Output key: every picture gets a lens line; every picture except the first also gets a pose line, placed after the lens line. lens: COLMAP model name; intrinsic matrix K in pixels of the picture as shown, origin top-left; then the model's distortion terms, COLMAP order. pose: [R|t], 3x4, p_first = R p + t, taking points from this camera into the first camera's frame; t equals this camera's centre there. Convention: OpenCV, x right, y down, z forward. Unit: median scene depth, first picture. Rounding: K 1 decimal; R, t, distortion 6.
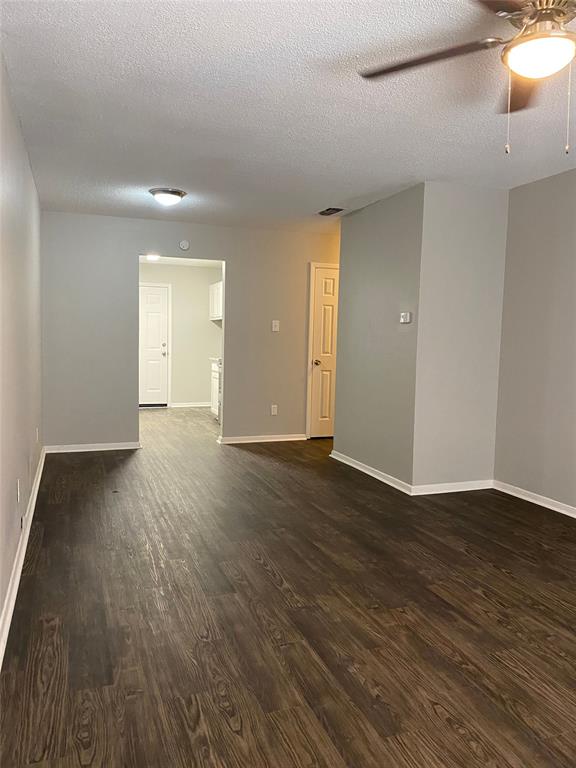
lens RADIAL K [[587.7, 0, 288.0], [0, 587.7, 384.0], [0, 0, 1]] dist [0.013954, -0.004872]
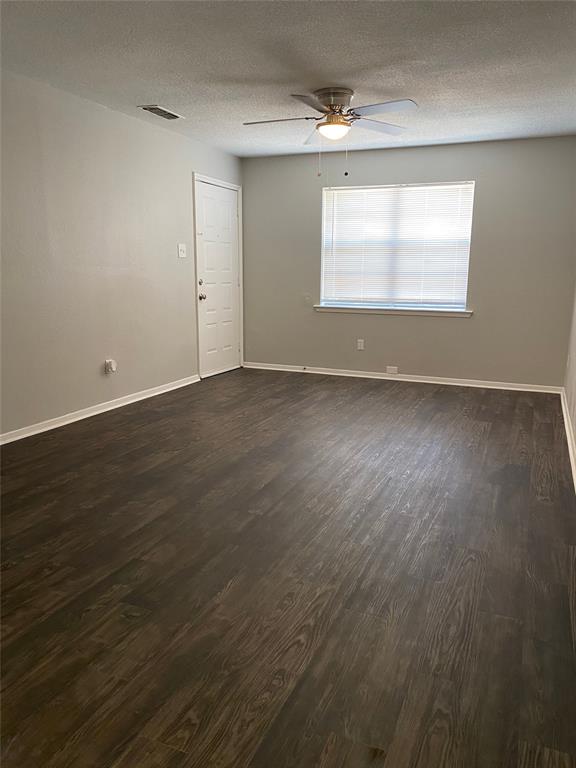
lens RADIAL K [[587.7, 0, 288.0], [0, 587.7, 384.0], [0, 0, 1]] dist [0.013954, -0.004872]
pose [[-0.730884, -0.157567, 0.664064, -0.669068], [0.031093, 0.964288, 0.263024, -0.151216], [-0.681793, 0.212888, -0.699884, 1.842287]]
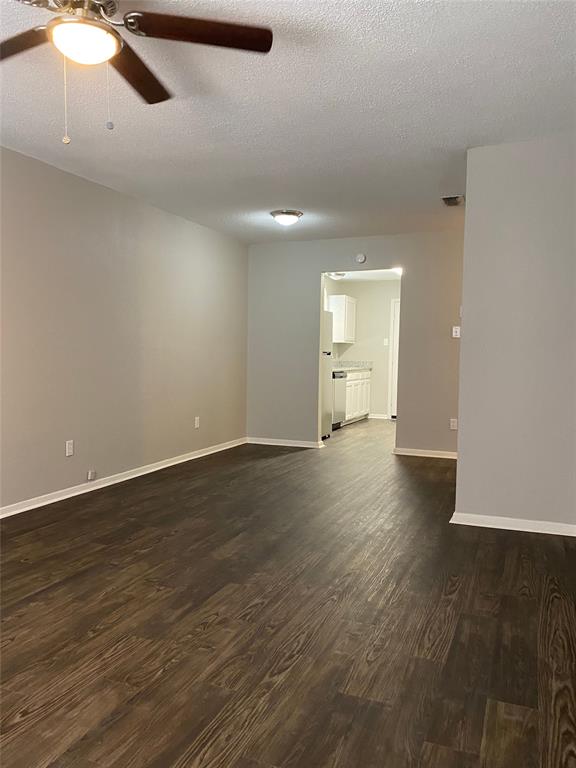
lens RADIAL K [[587.7, 0, 288.0], [0, 587.7, 384.0], [0, 0, 1]] dist [0.013954, -0.004872]
pose [[0.735252, 0.022349, -0.677425, 0.926064], [-0.050106, 0.998514, -0.021441, 0.032581], [0.675939, 0.049708, 0.735279, 0.330860]]
